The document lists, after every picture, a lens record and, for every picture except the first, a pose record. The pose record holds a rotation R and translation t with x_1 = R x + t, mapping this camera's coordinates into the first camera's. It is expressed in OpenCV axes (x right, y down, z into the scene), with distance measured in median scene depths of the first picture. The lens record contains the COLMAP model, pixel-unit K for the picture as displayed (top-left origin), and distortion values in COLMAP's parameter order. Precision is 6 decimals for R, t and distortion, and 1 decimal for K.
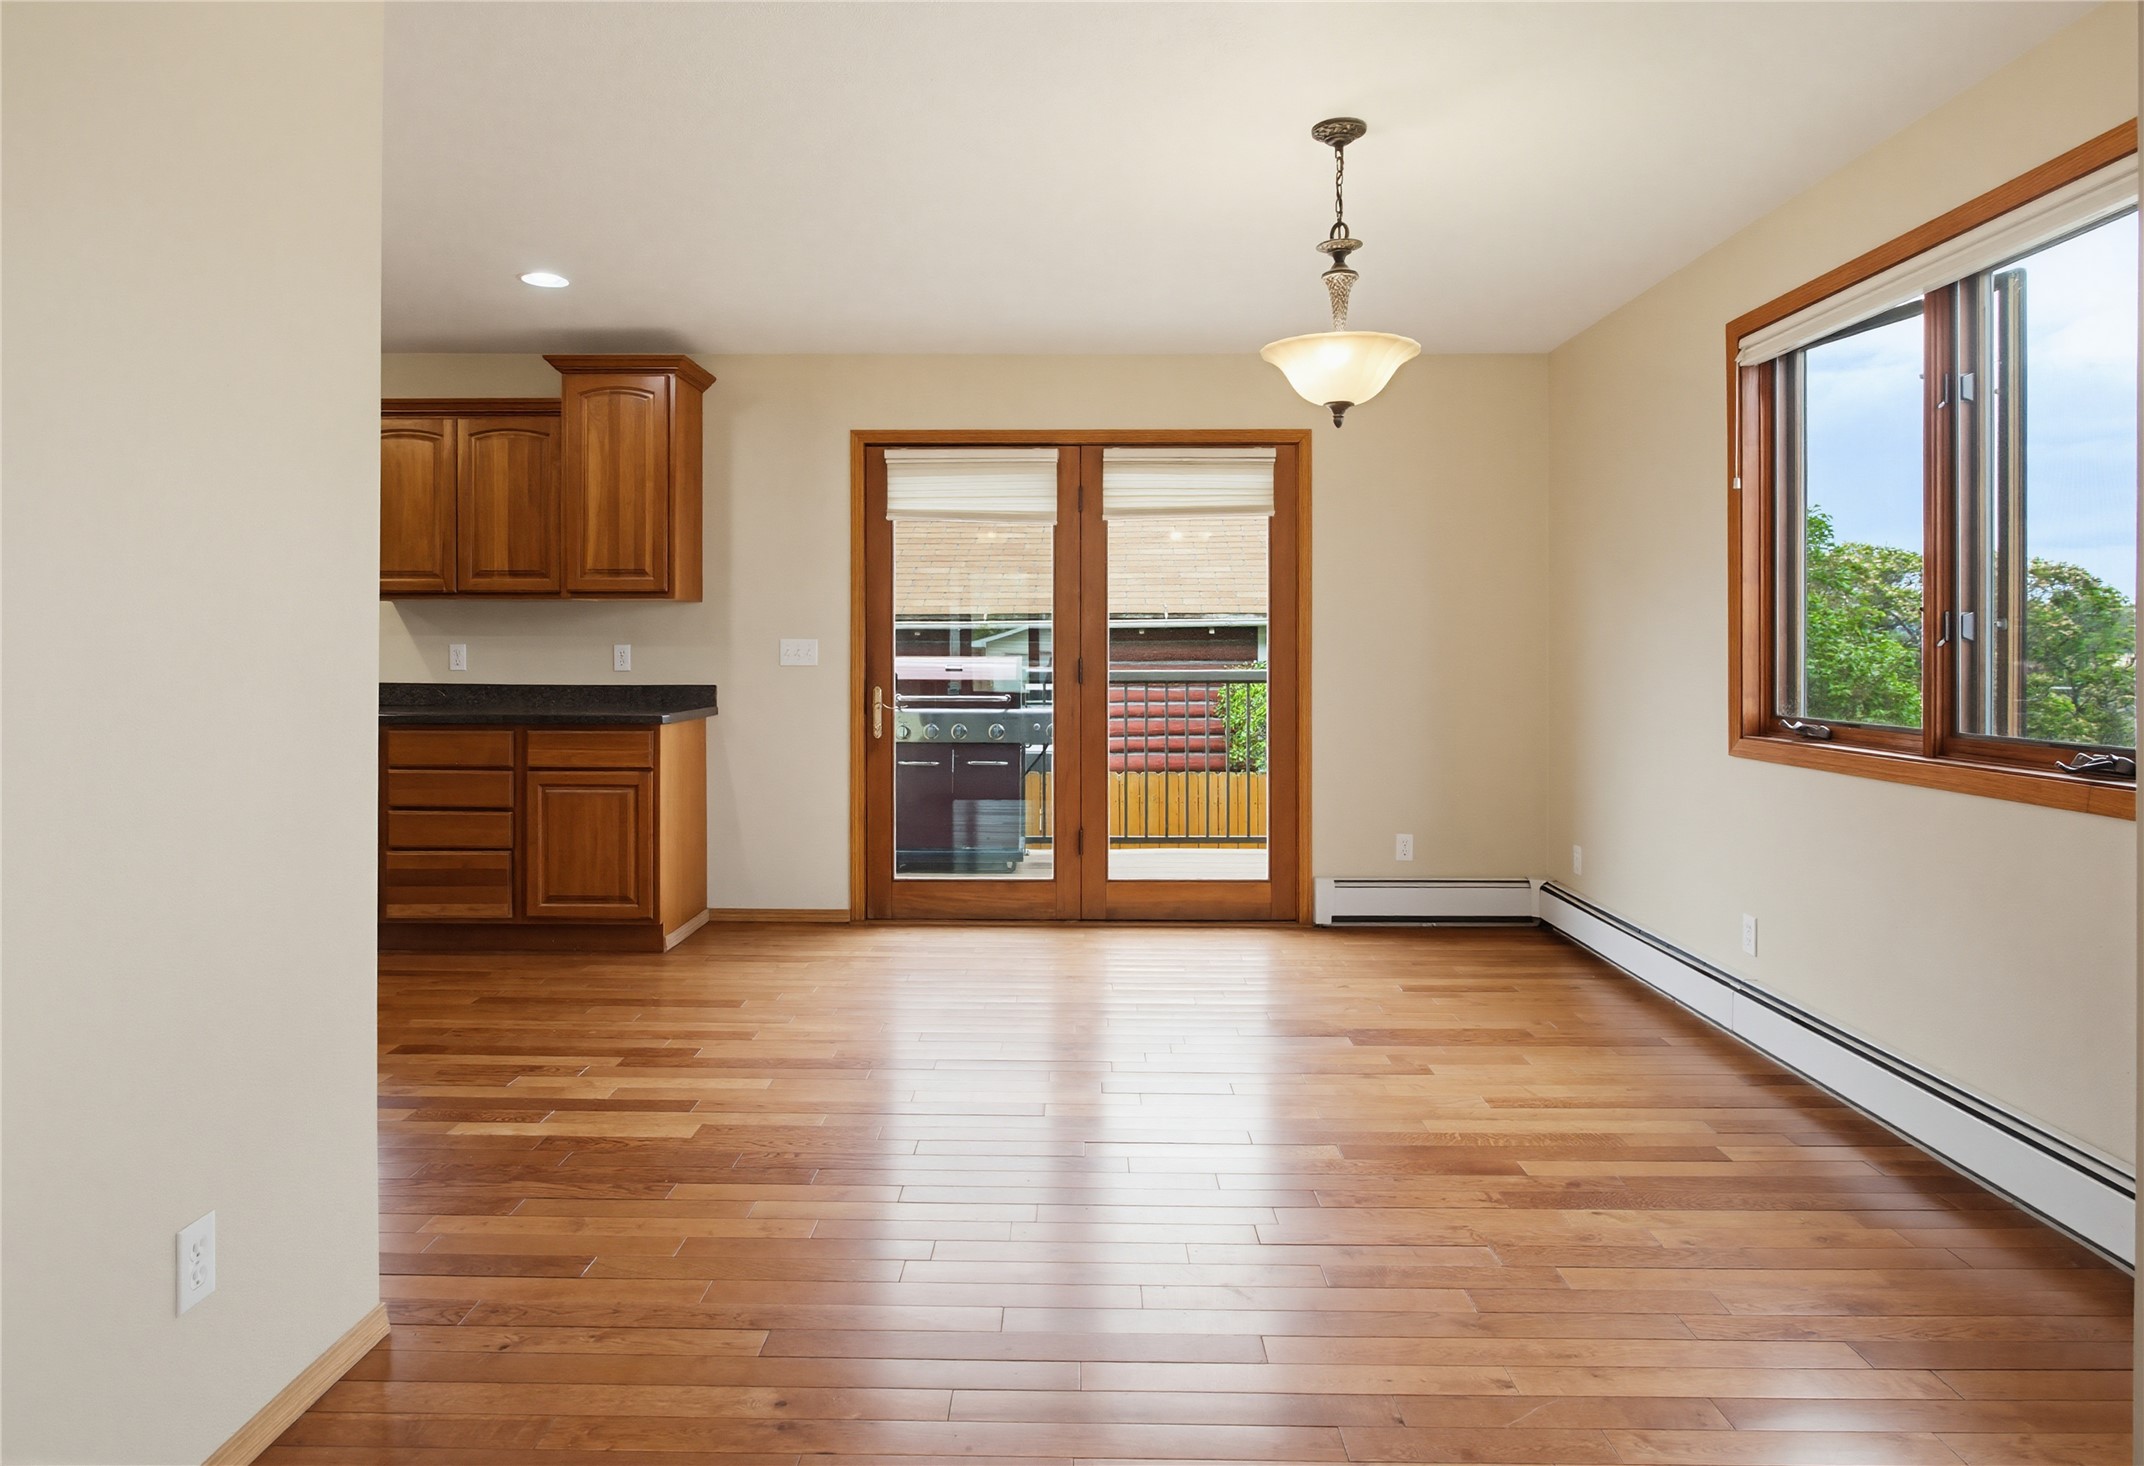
lens RADIAL K [[1215.2, 0, 1059.9], [0, 1215.2, 645.2], [0, 0, 1]] dist [-0.007849, -0.000724]
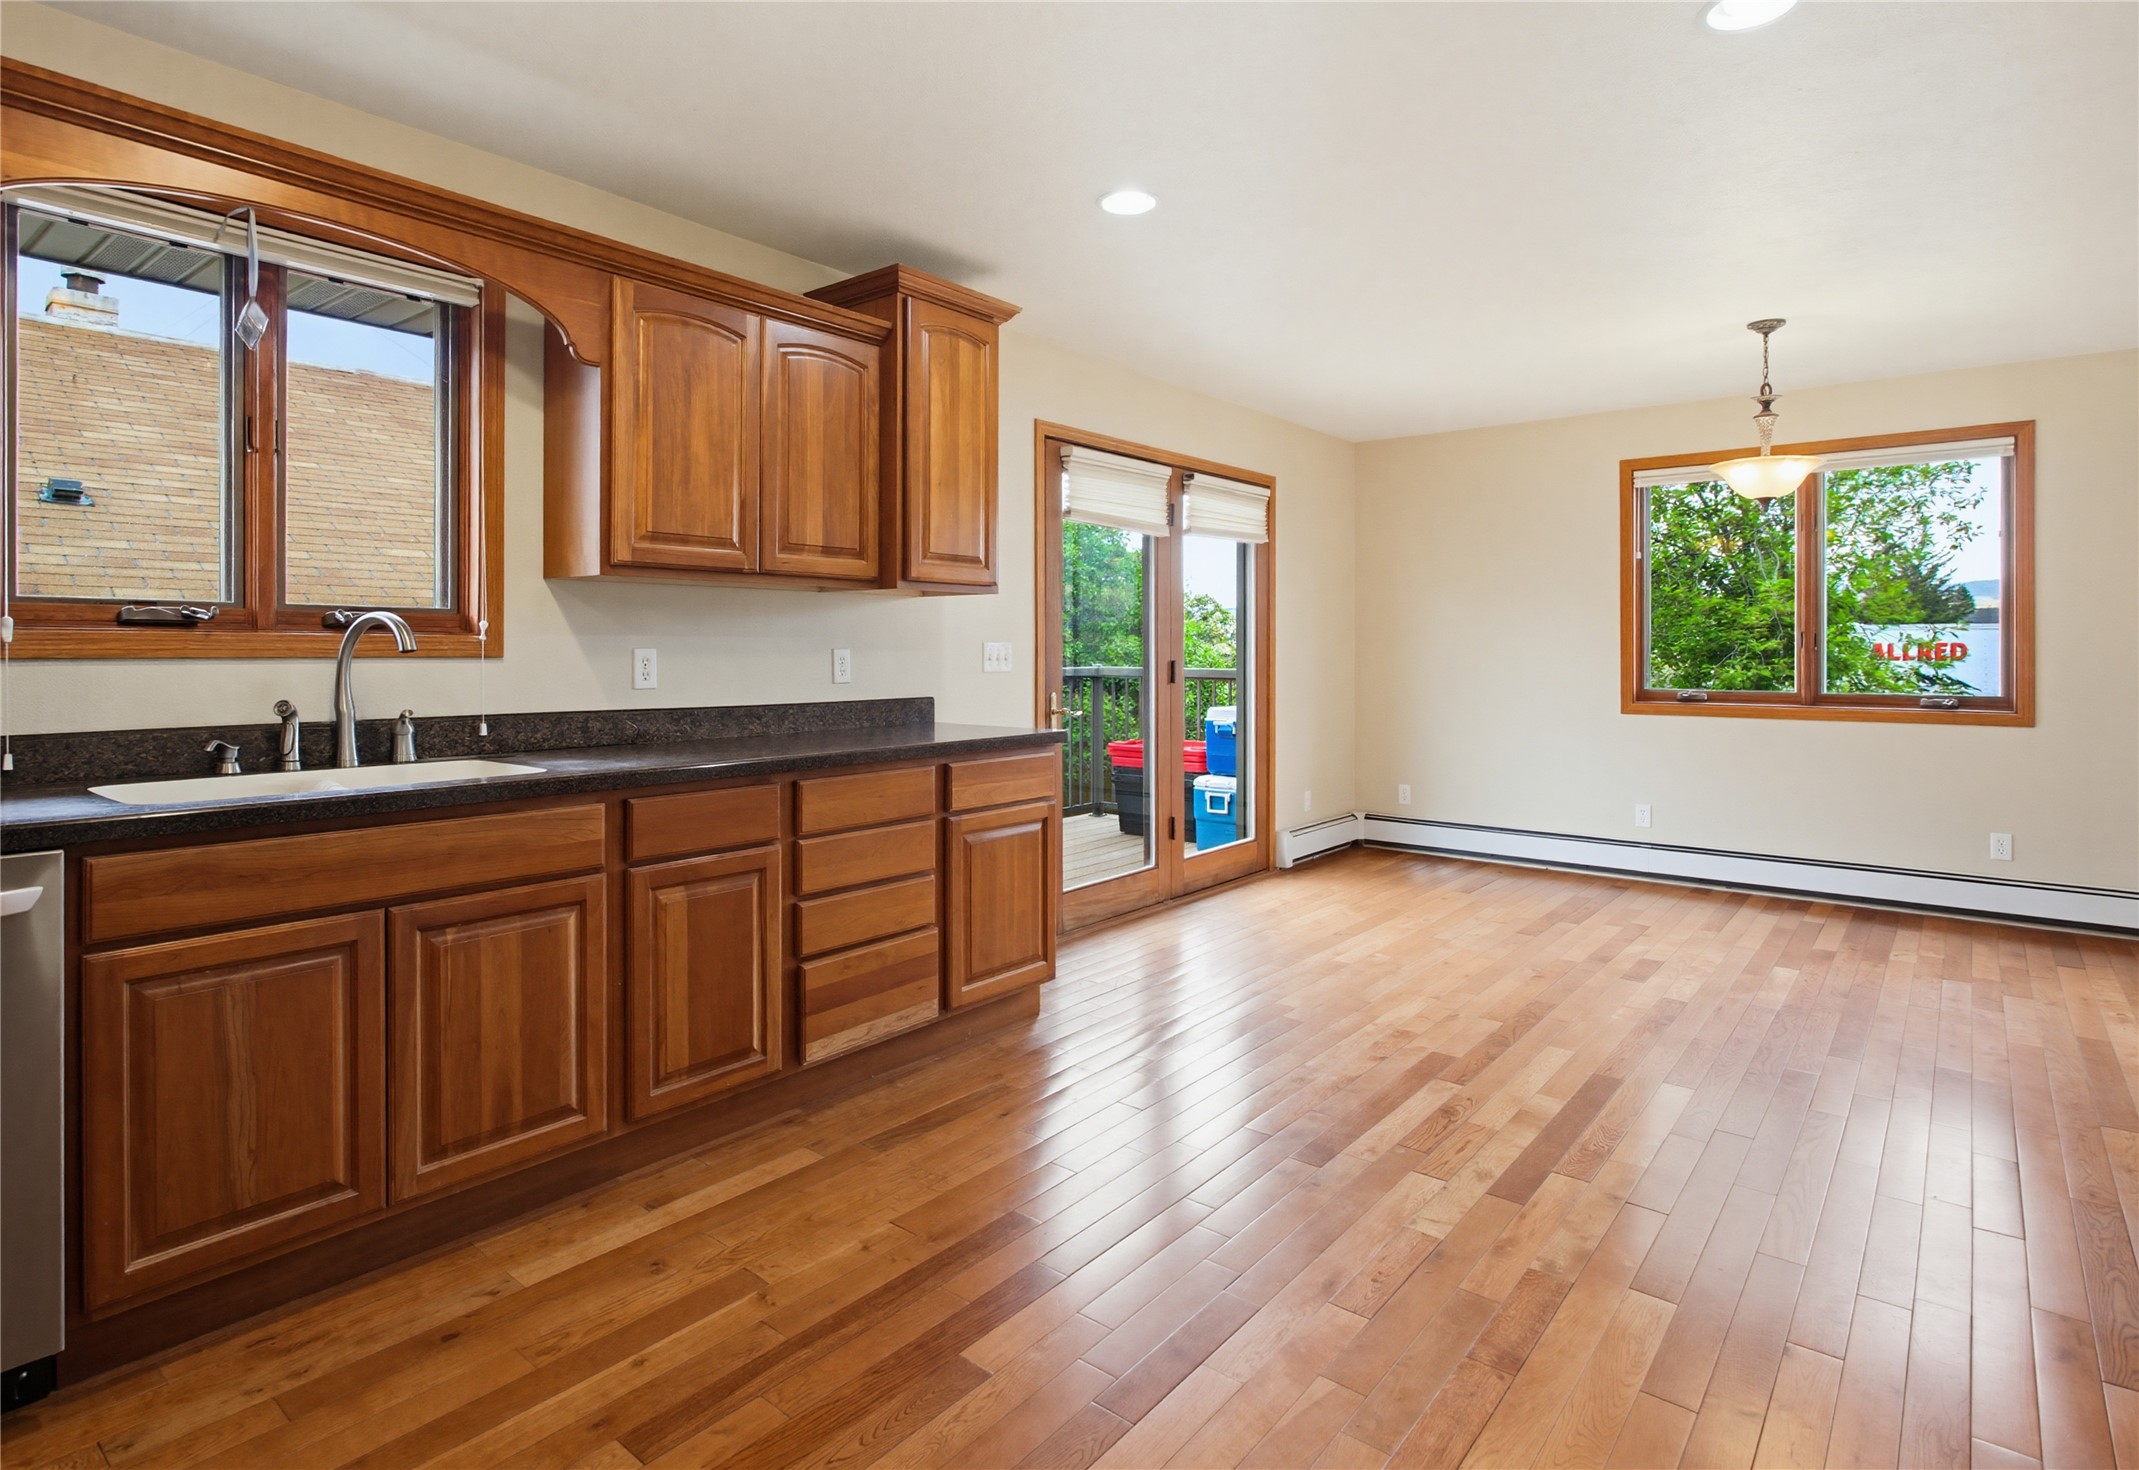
lens RADIAL K [[1093.0, 0, 1060.5], [0, 1093.0, 650.5], [0, 0, 1]] dist [-0.000834, -0.000171]
pose [[0.632231, -0.002206, 0.774777, -0.904984], [-0.004179, 0.999972, 0.006257, -0.004570], [-0.774769, -0.007193, 0.632203, 0.507215]]
